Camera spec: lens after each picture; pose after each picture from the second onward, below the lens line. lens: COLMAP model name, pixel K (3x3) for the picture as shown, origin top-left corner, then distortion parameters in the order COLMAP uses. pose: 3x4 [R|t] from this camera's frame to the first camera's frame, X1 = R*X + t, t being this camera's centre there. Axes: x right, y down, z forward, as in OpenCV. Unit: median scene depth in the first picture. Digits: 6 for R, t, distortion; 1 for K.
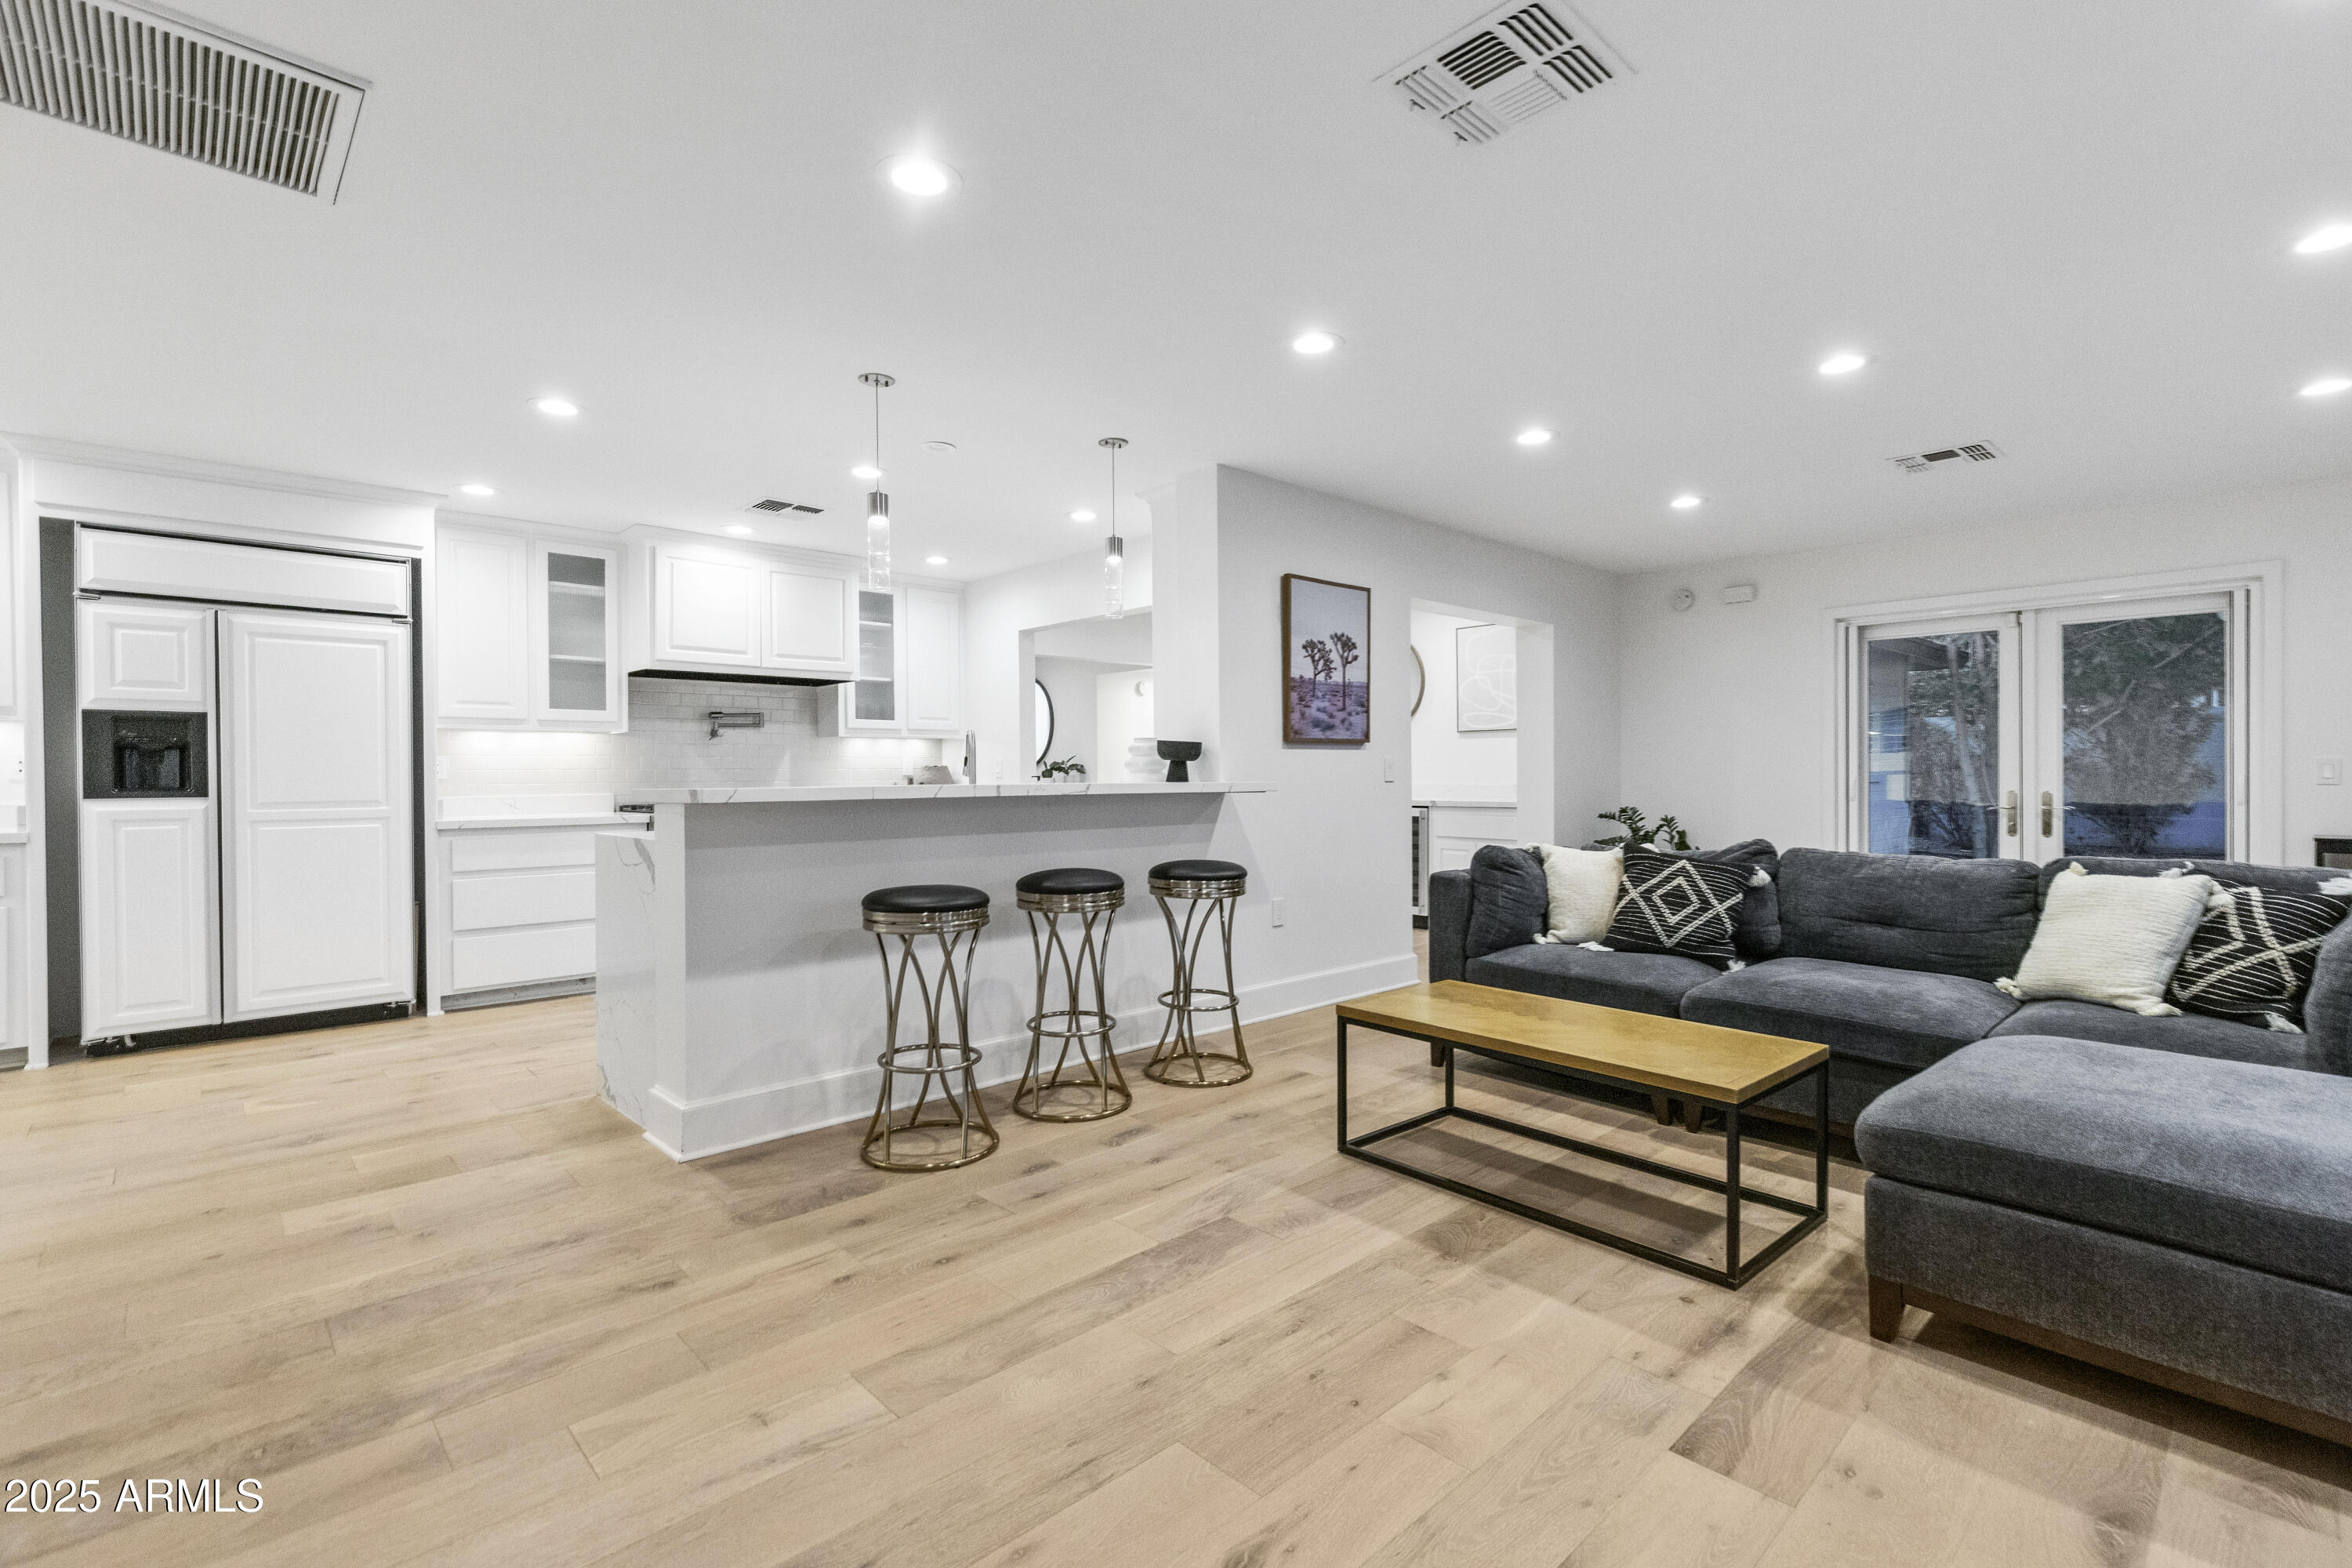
lens RADIAL K [[1066.4, 0, 1178.5], [0, 1066.4, 780.1], [0, 0, 1]] dist [0.010671, -0.003929]
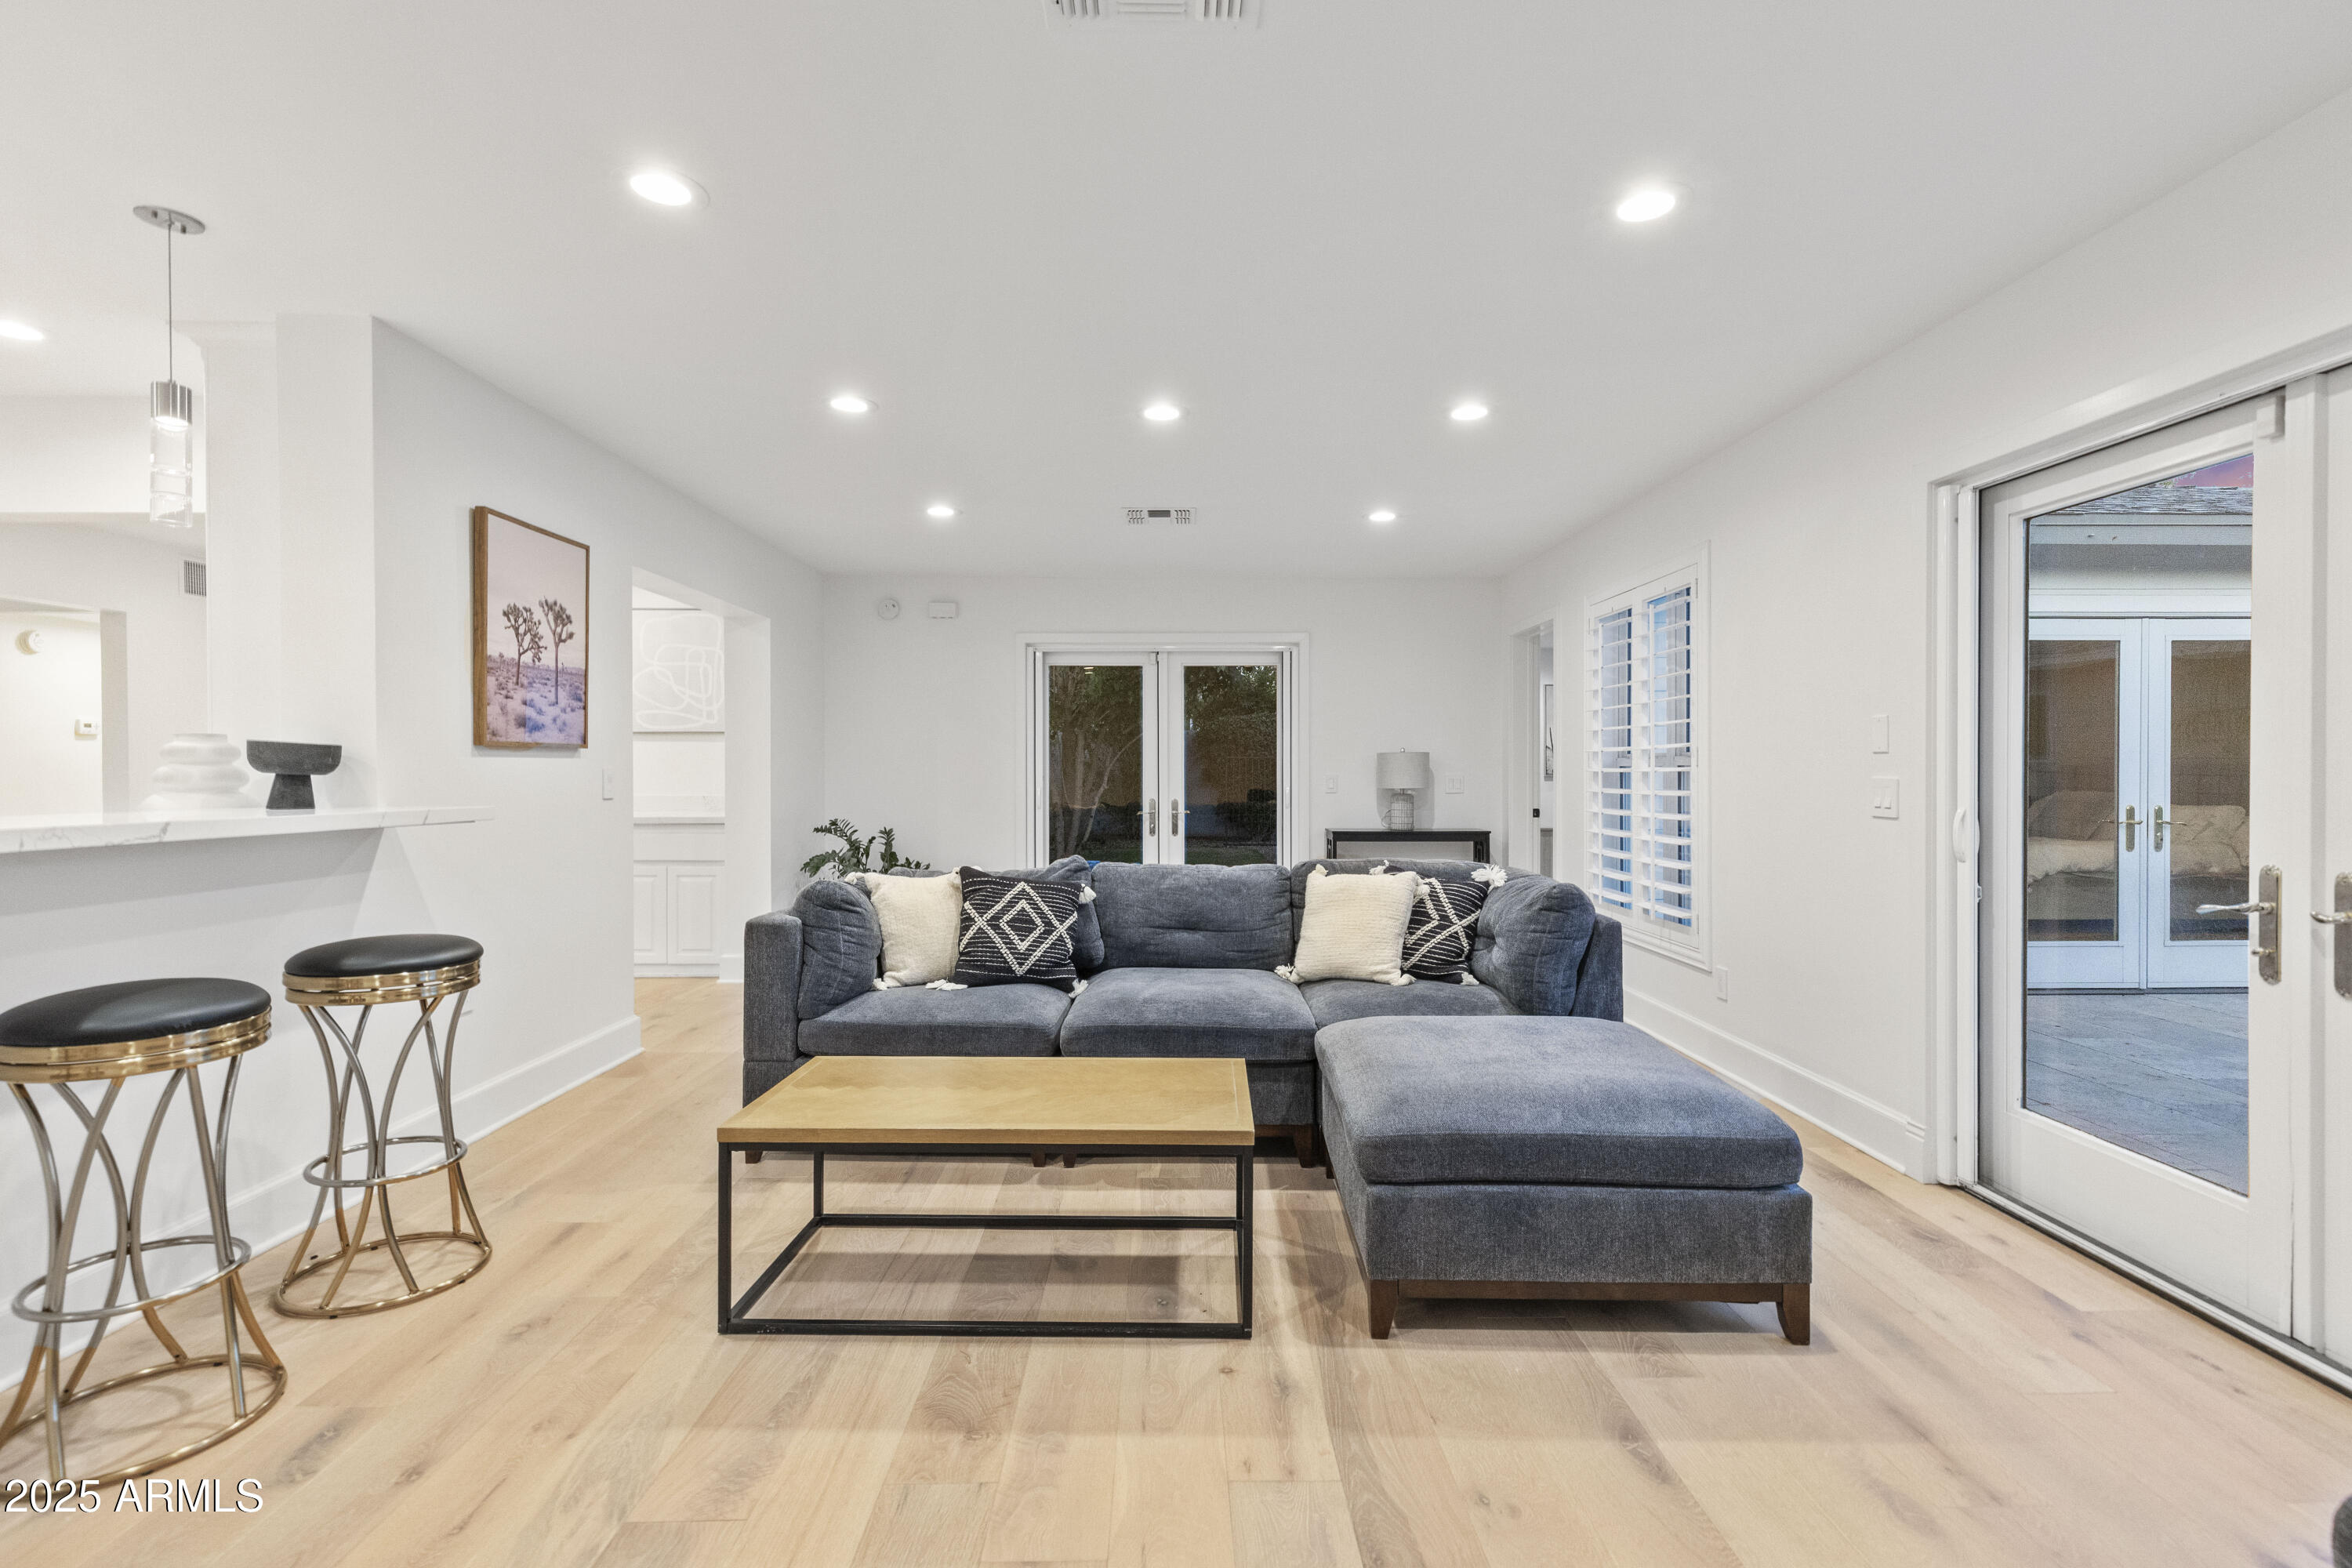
lens RADIAL K [[1066.4, 0, 1198.3], [0, 1066.4, 779.1], [0, 0, 1]] dist [0.010671, -0.003929]
pose [[0.664899, -0.000836, 0.746932, -0.152751], [0.001598, 0.999999, -0.000303, -0.019410], [-0.746931, 0.001395, 0.664900, 0.254909]]
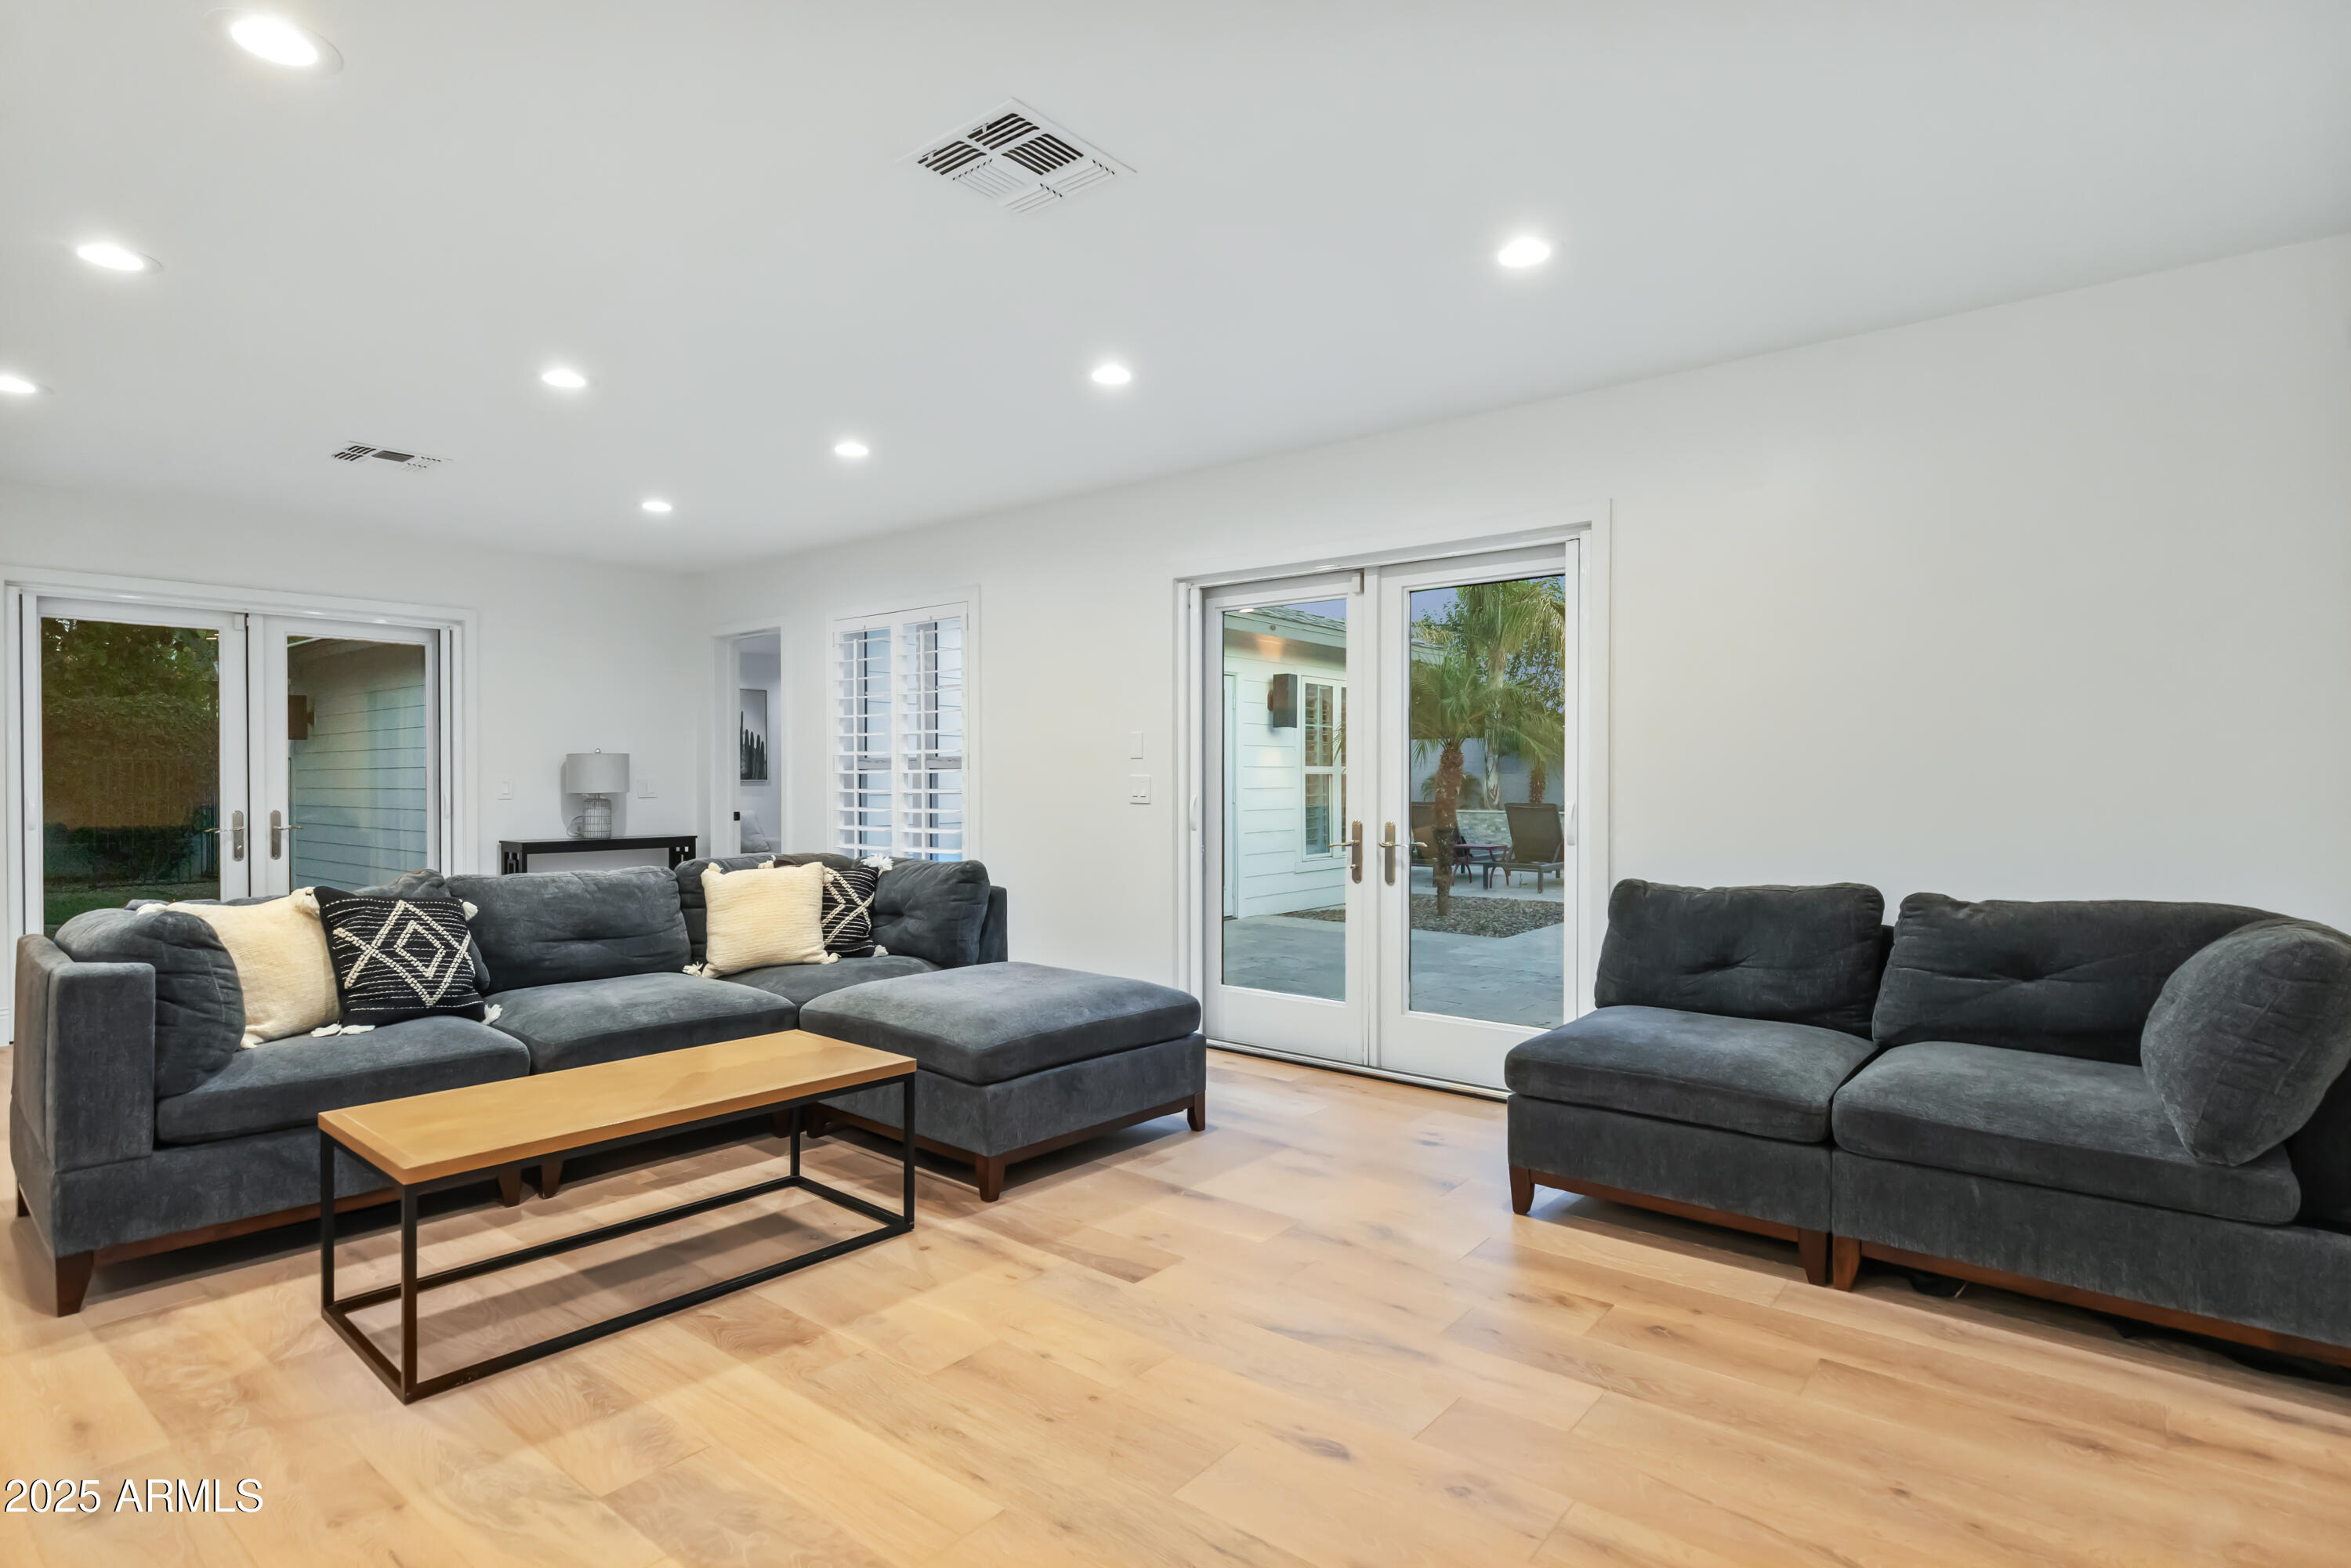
lens RADIAL K [[1186.9, 0, 1181.8], [0, 1186.9, 787.3], [0, 0, 1]] dist [0.000434, 0.001736]
pose [[-0.138486, -0.001944, 0.990363, -0.535758], [0.008084, 0.999963, 0.003093, -0.009889], [-0.990331, 0.008434, -0.138465, 0.575256]]
